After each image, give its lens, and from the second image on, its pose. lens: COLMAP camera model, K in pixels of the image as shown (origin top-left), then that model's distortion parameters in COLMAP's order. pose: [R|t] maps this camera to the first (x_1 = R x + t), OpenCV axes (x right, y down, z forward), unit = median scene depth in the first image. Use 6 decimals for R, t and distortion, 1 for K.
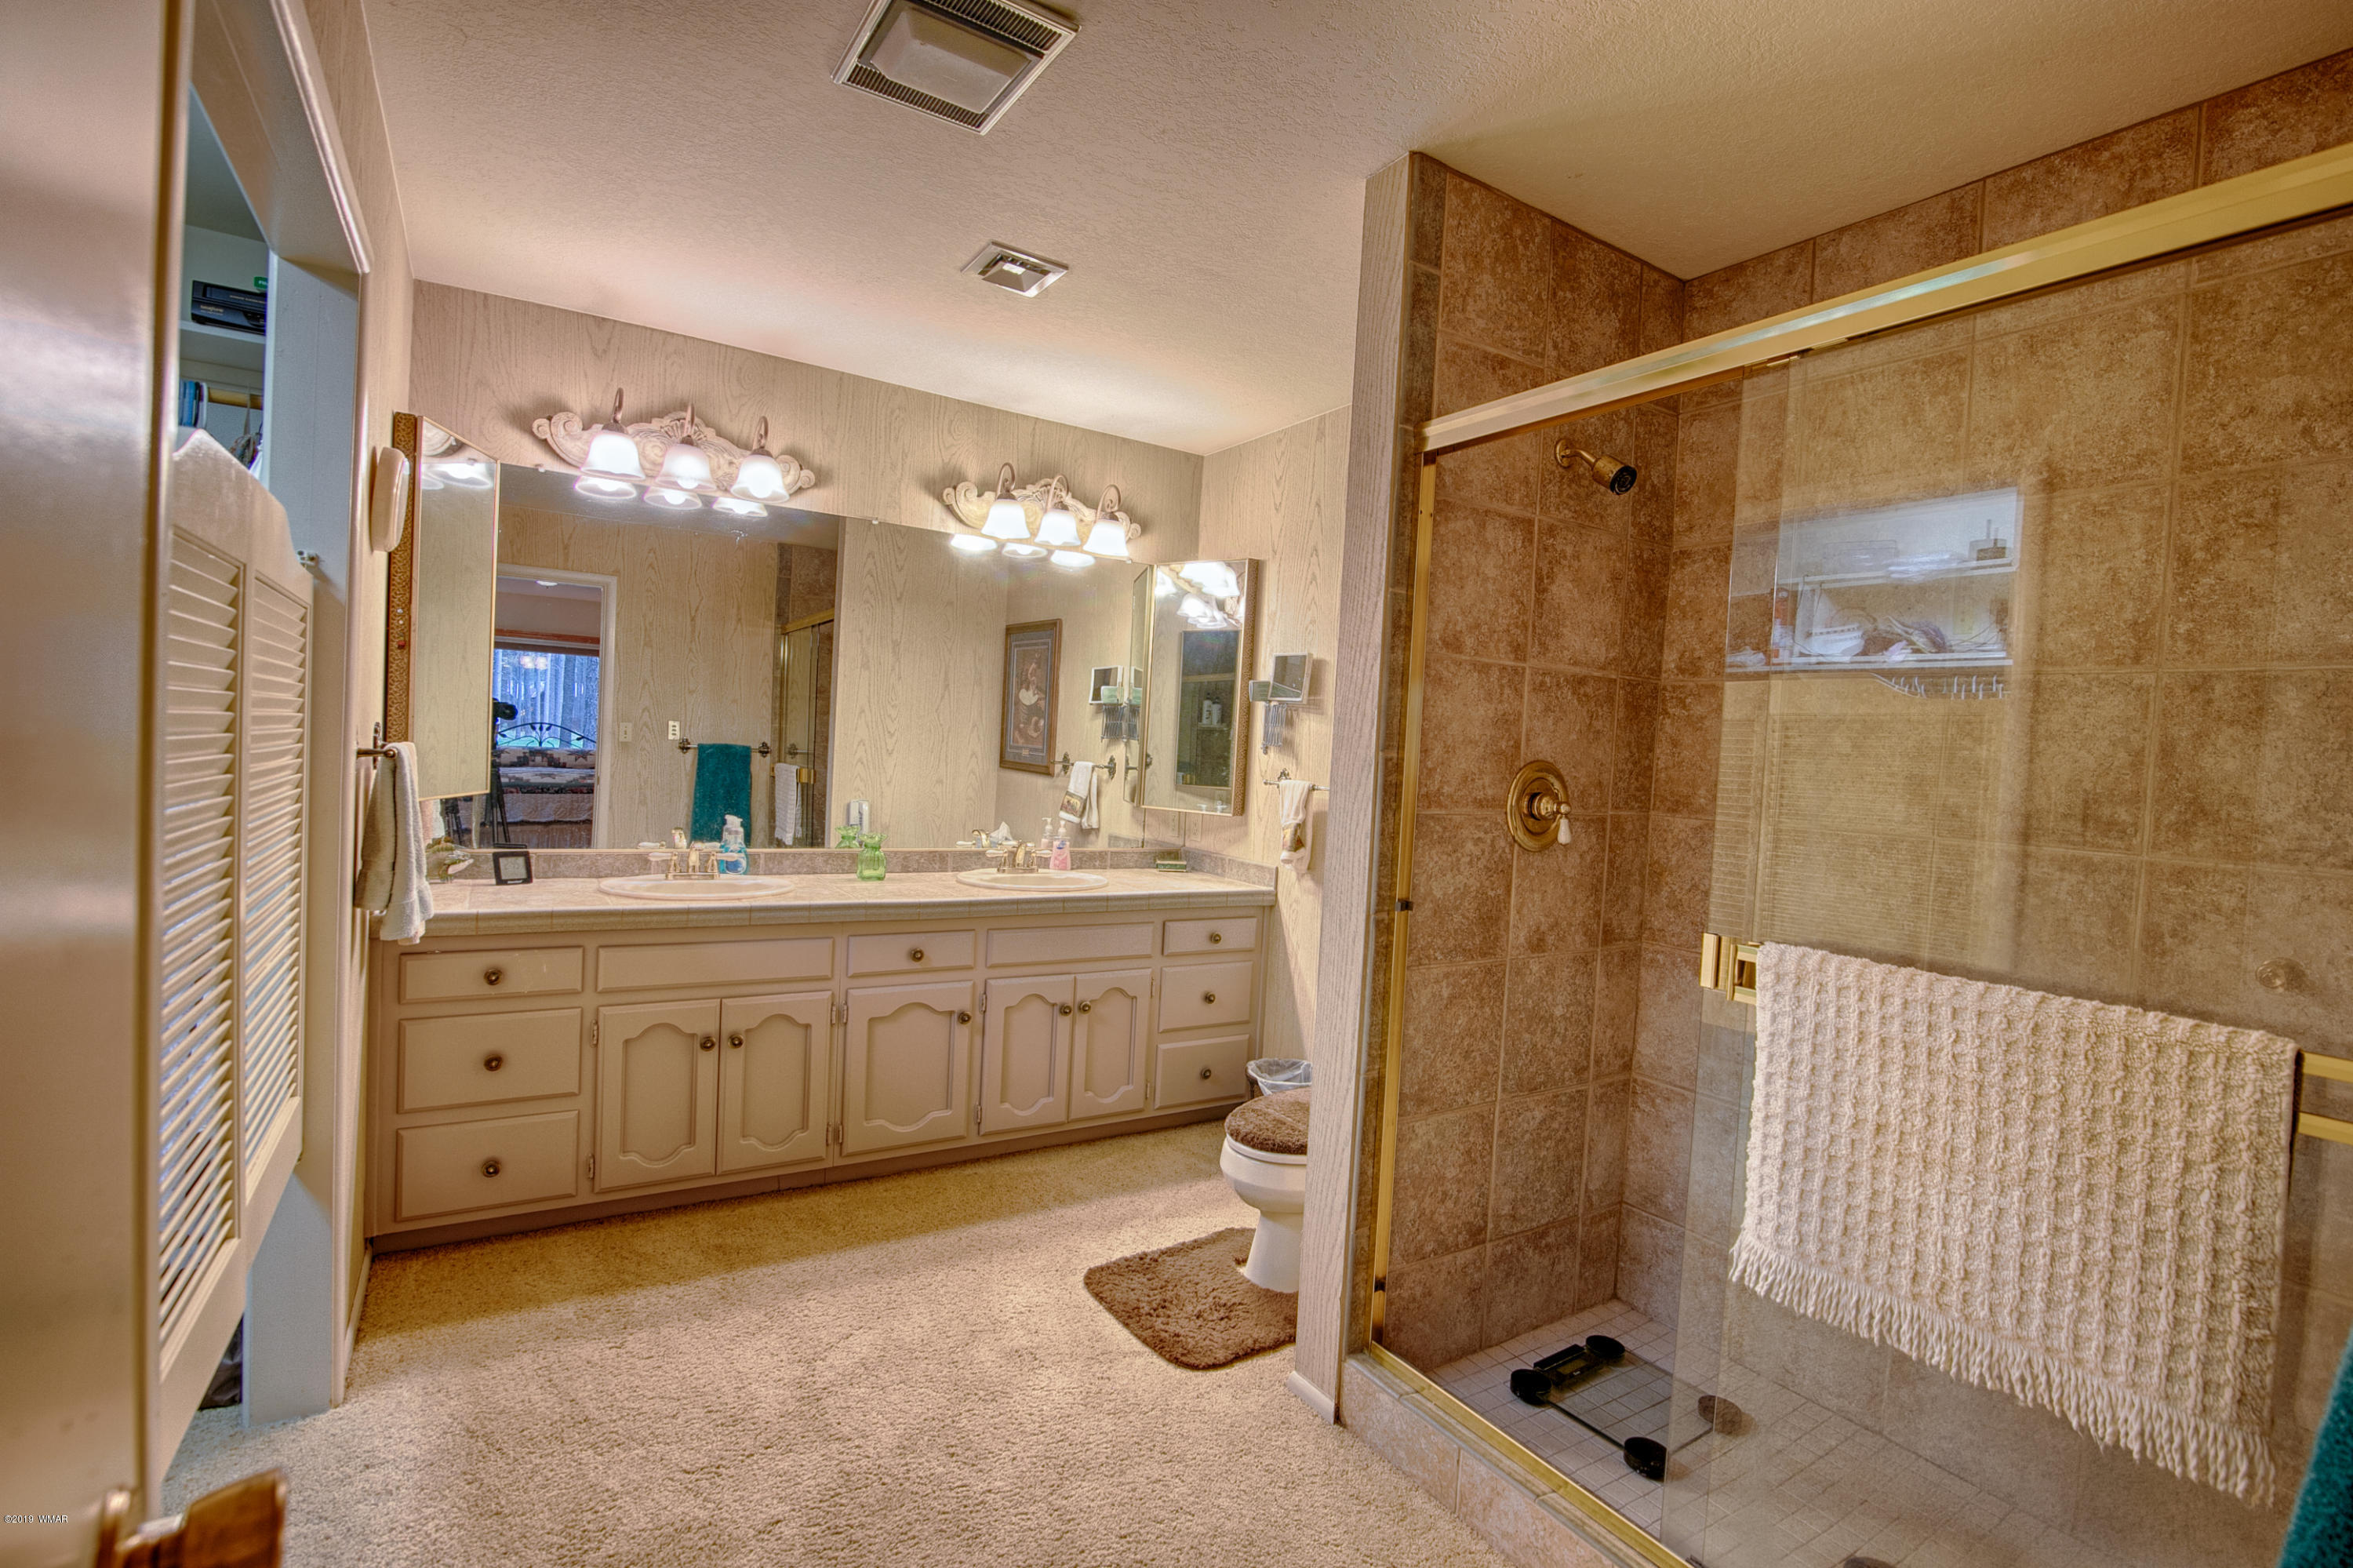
lens RADIAL K [[1072.4, 0, 1181.4], [0, 1072.4, 787.3], [0, 0, 1]] dist [-0.021489, 0.000923]
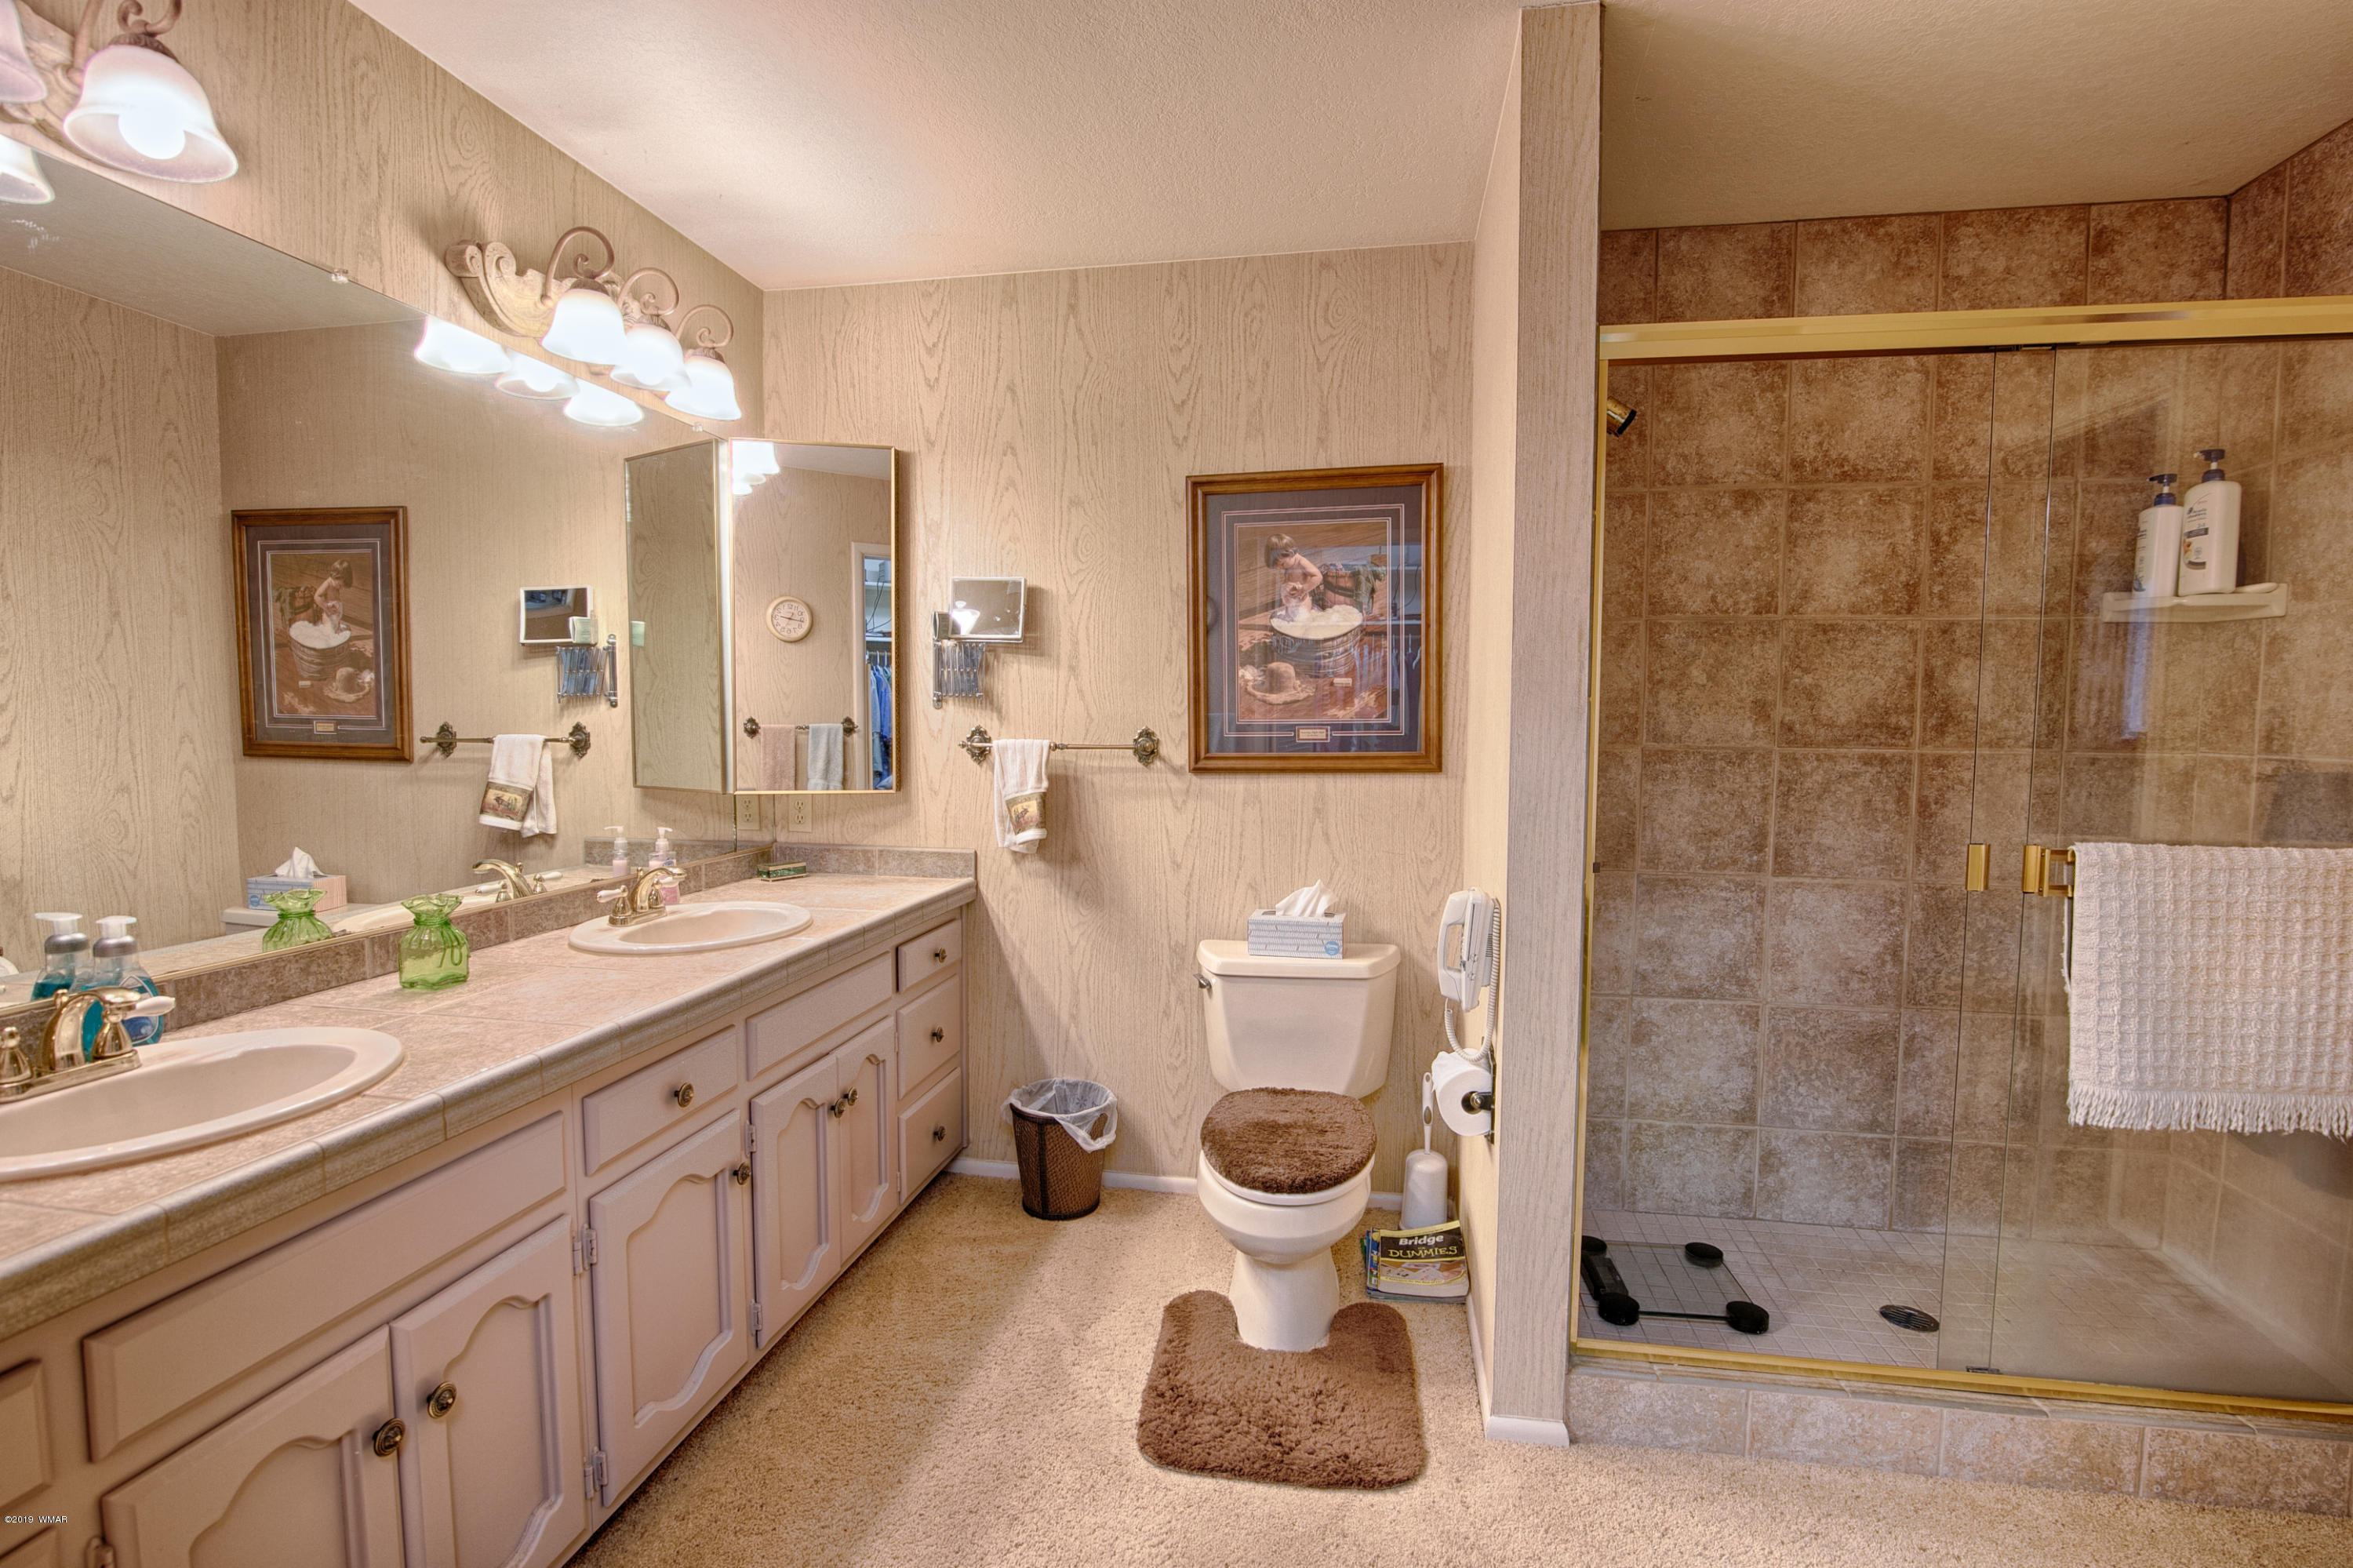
lens RADIAL K [[1060.4, 0, 1179.1], [0, 1060.4, 790.4], [0, 0, 1]] dist [-0.022664, 0.000034]
pose [[0.675775, -0.101013, 0.730154, -0.739360], [0.057889, 0.994779, 0.084045, -0.052726], [-0.734831, -0.014528, 0.678094, 0.712881]]
